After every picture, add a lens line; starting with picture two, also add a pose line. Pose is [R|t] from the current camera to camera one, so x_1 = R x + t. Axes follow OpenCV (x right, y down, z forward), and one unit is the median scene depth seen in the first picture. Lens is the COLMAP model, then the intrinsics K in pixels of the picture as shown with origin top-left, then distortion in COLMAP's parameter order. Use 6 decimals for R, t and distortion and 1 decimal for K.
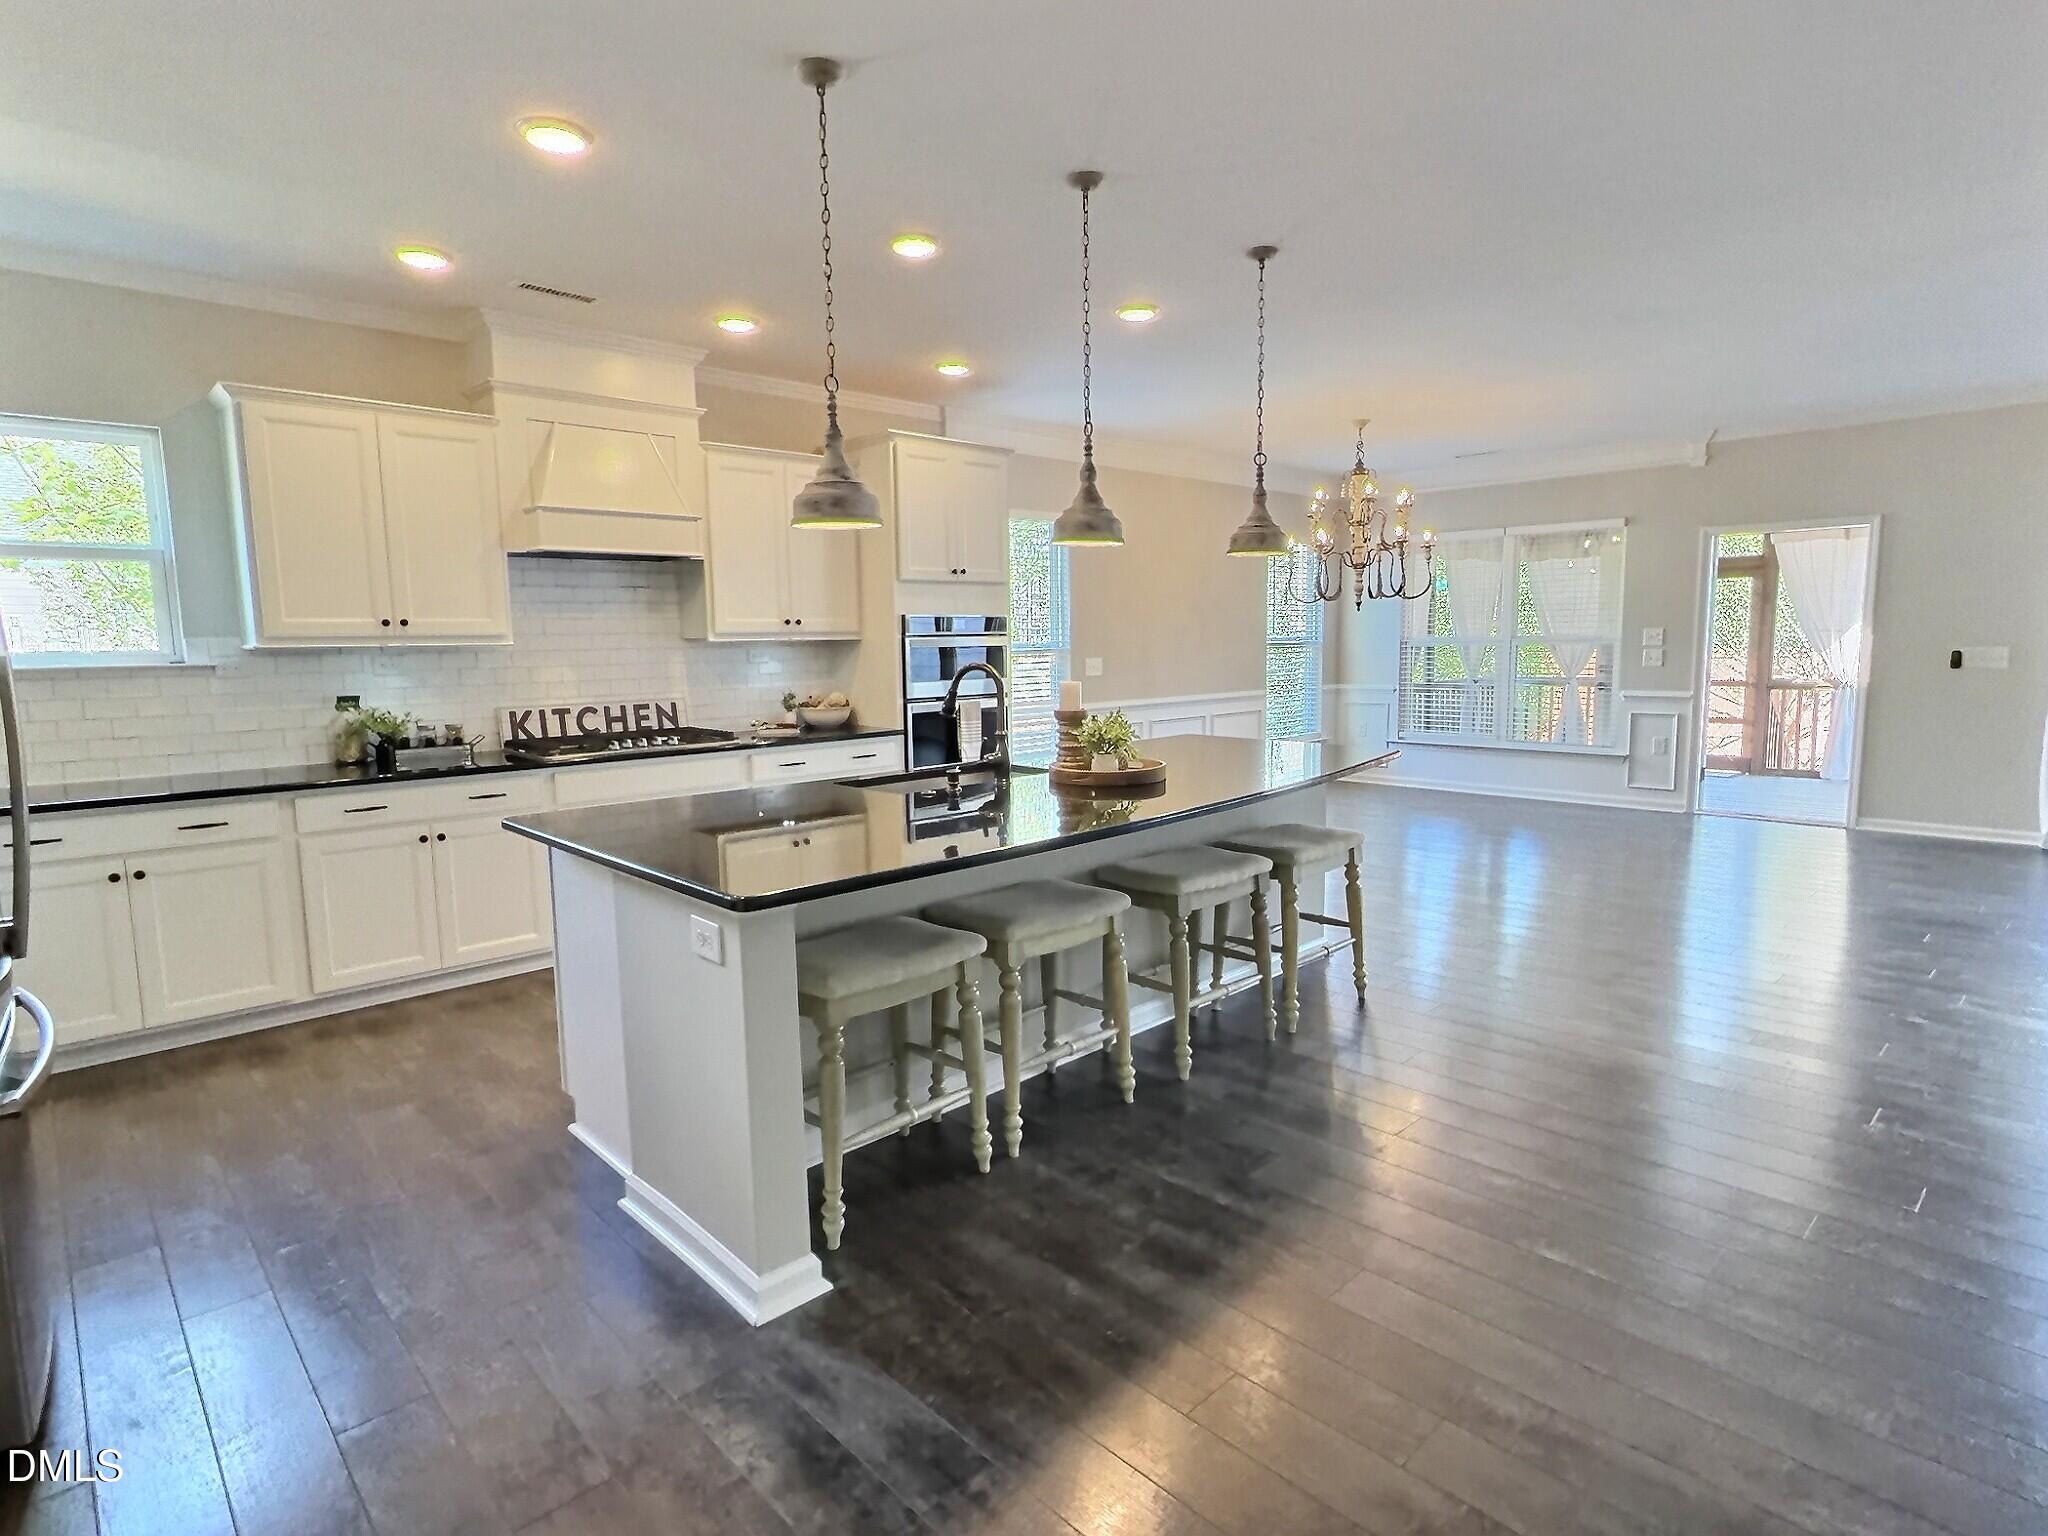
lens RADIAL K [[1086.2, 0, 1037.8], [0, 1086.2, 763.6], [0, 0, 1]] dist [0.000613, 0.000616]
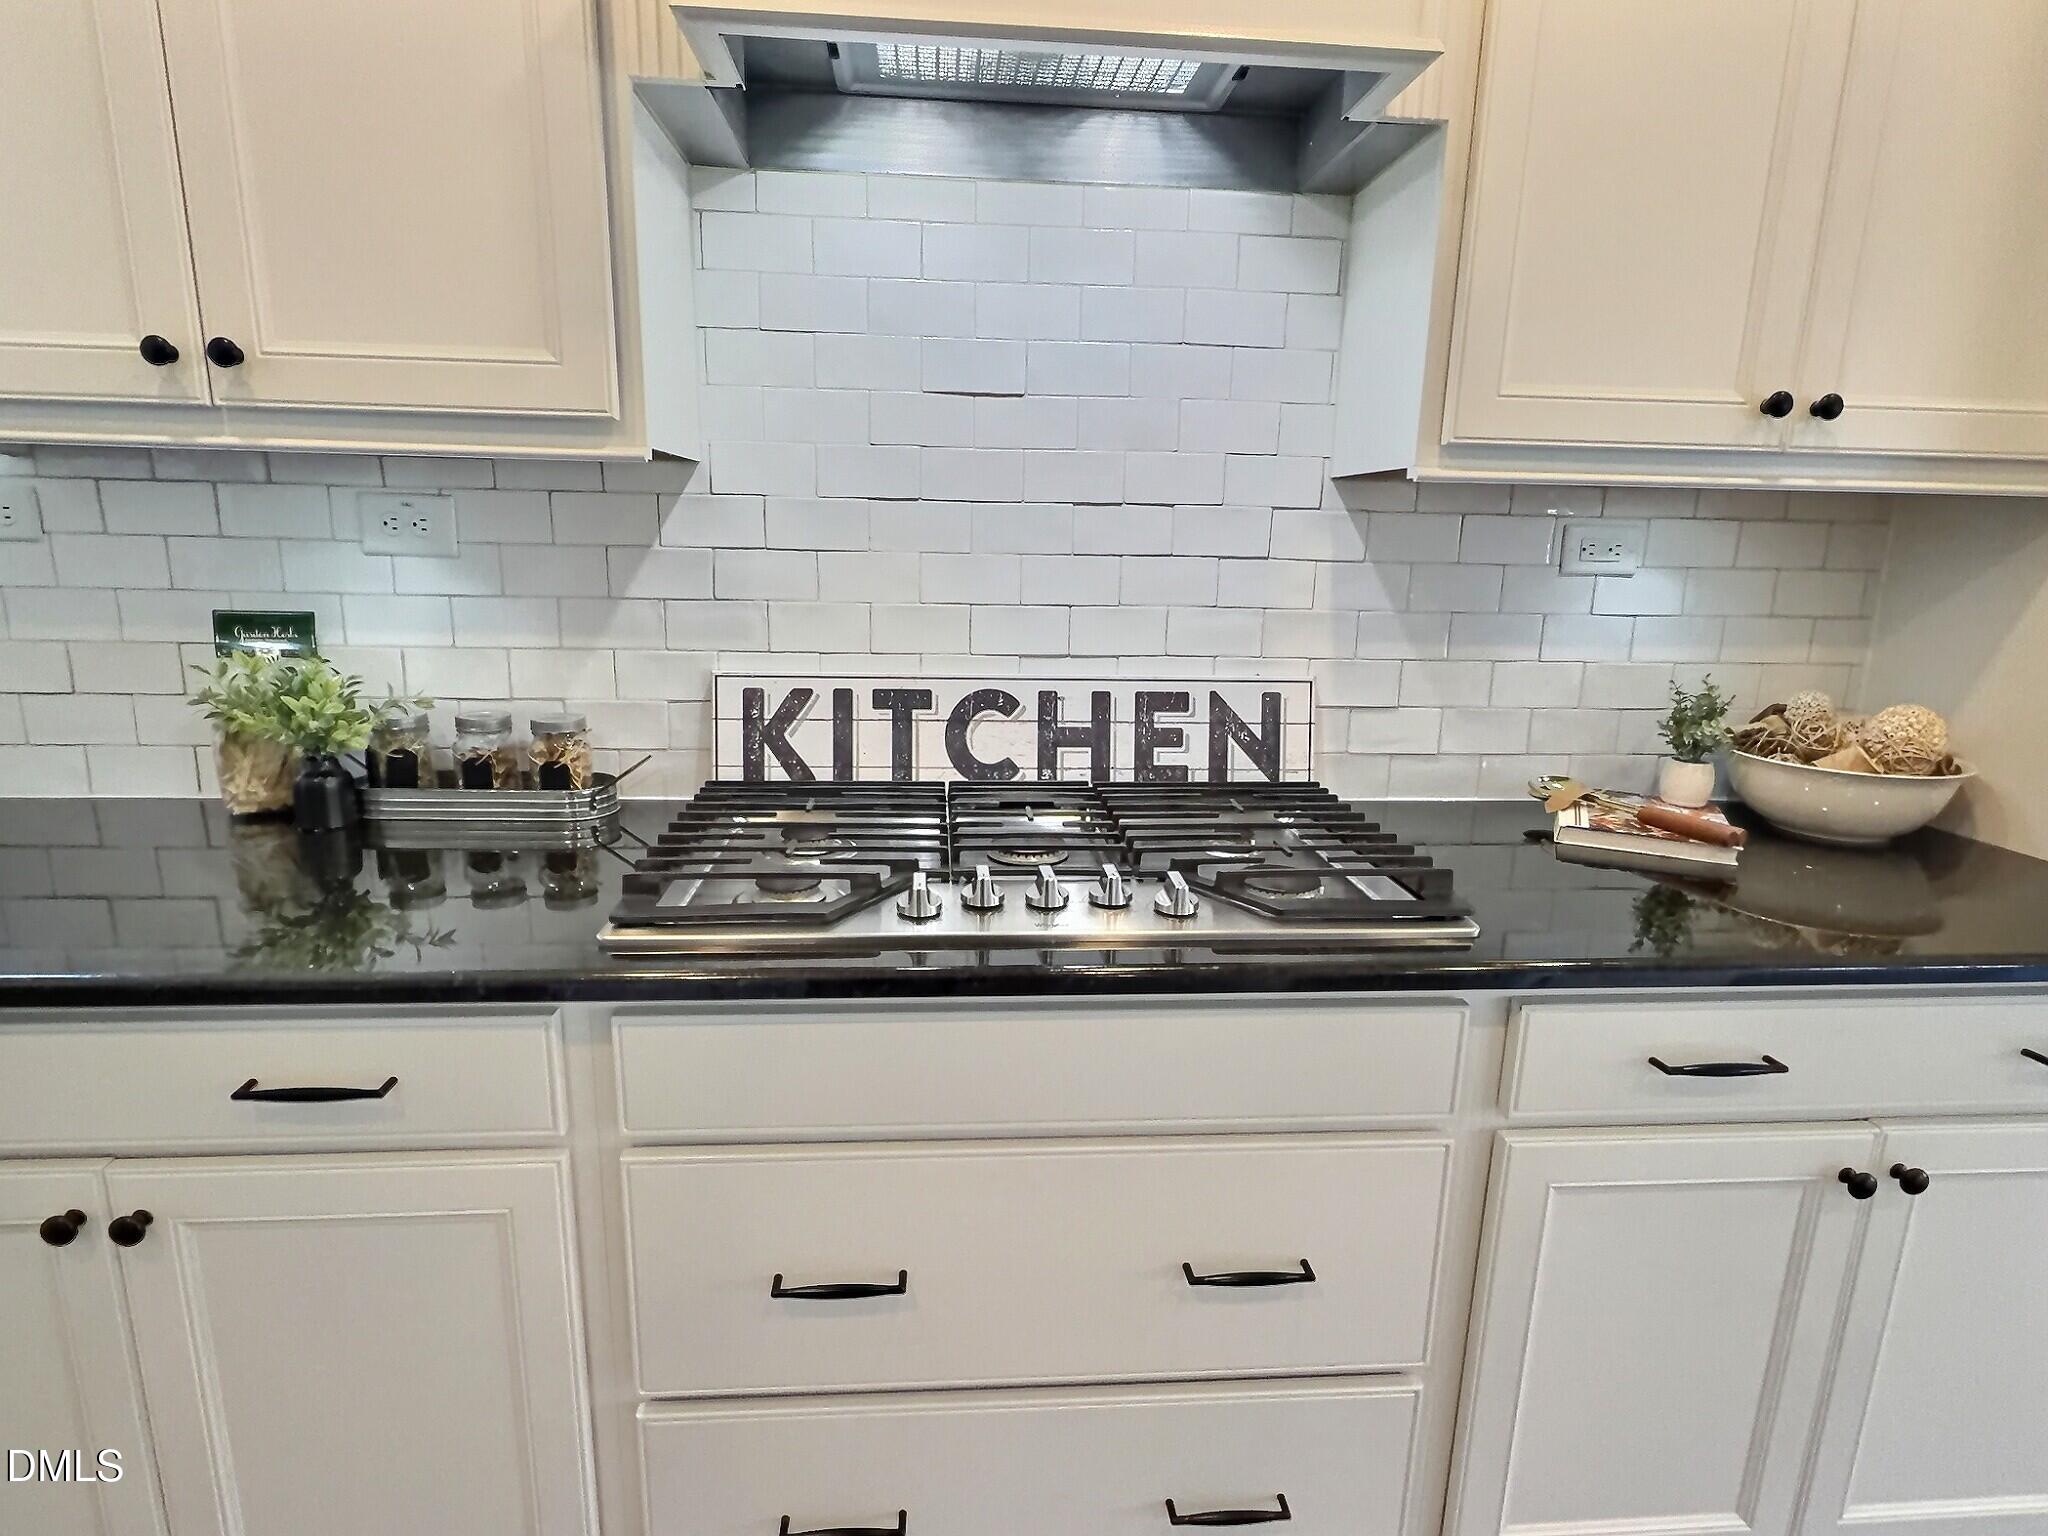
lens RADIAL K [[1086.2, 0, 1022.9], [0, 1086.2, 789.6], [0, 0, 1]] dist [0.000613, 0.000616]
pose [[0.772773, 0.177671, -0.609306, -0.216945], [-0.106506, 0.982707, 0.151473, -0.073571], [0.625682, -0.052159, 0.778333, 0.777361]]
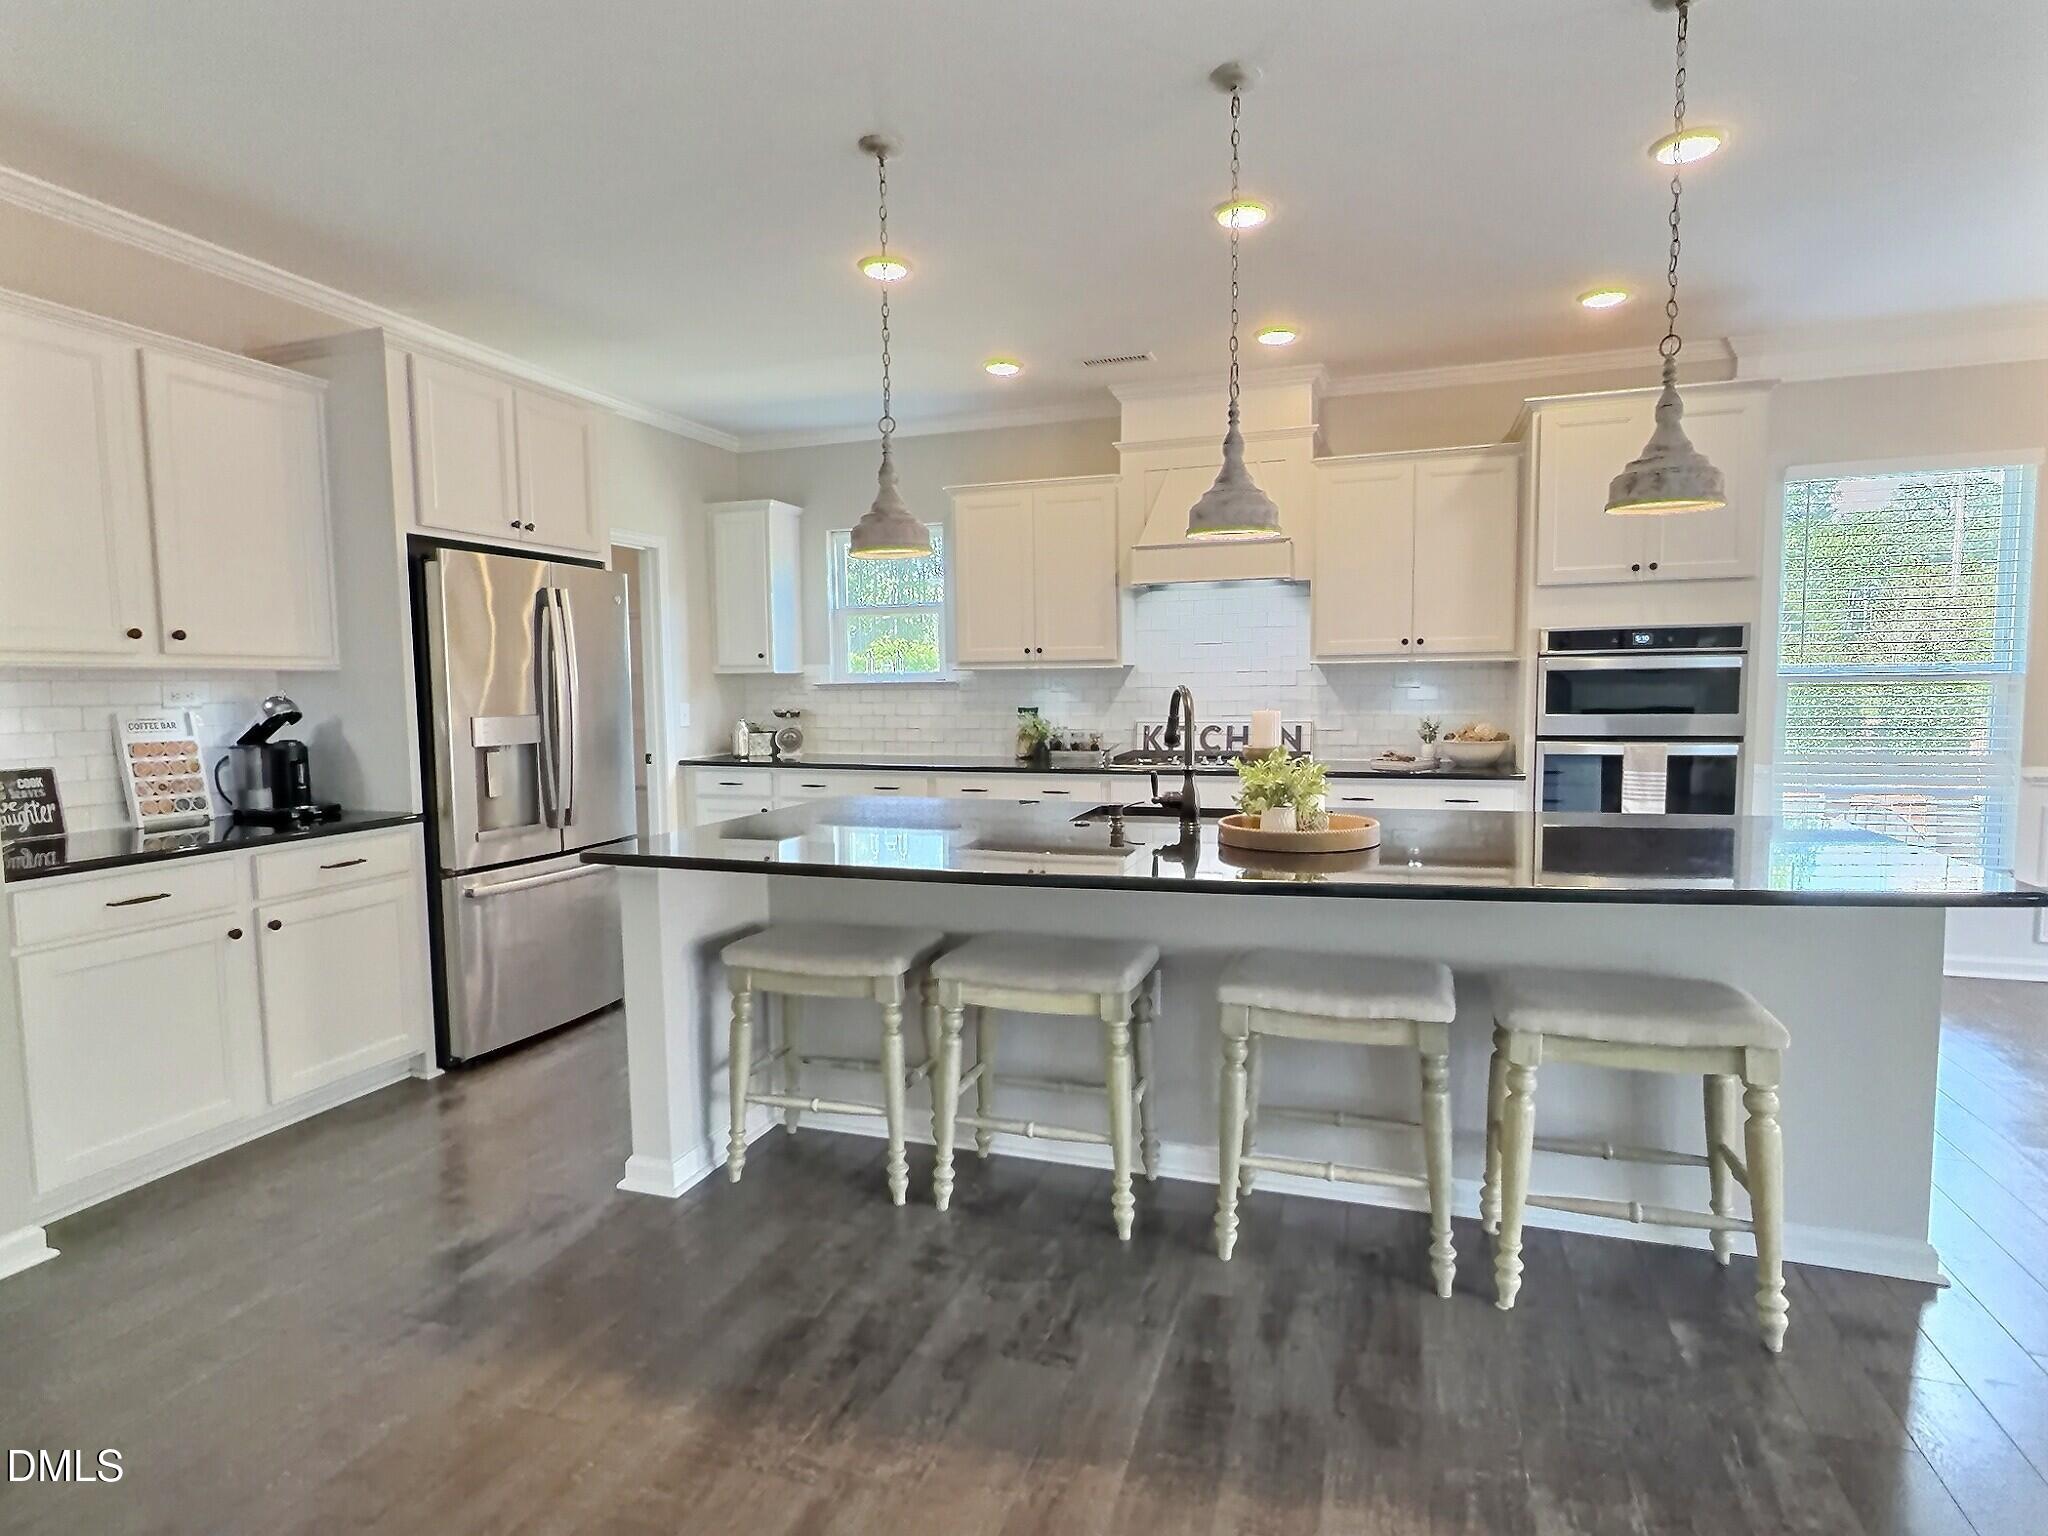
lens RADIAL K [[1086.2, 0, 1006.5], [0, 1086.2, 756.0], [0, 0, 1]] dist [0.000613, 0.000616]
pose [[0.442937, 0.069209, -0.893878, 0.465327], [-0.098195, 0.994763, 0.028362, -0.033295], [0.891159, 0.075212, 0.447413, 0.346646]]
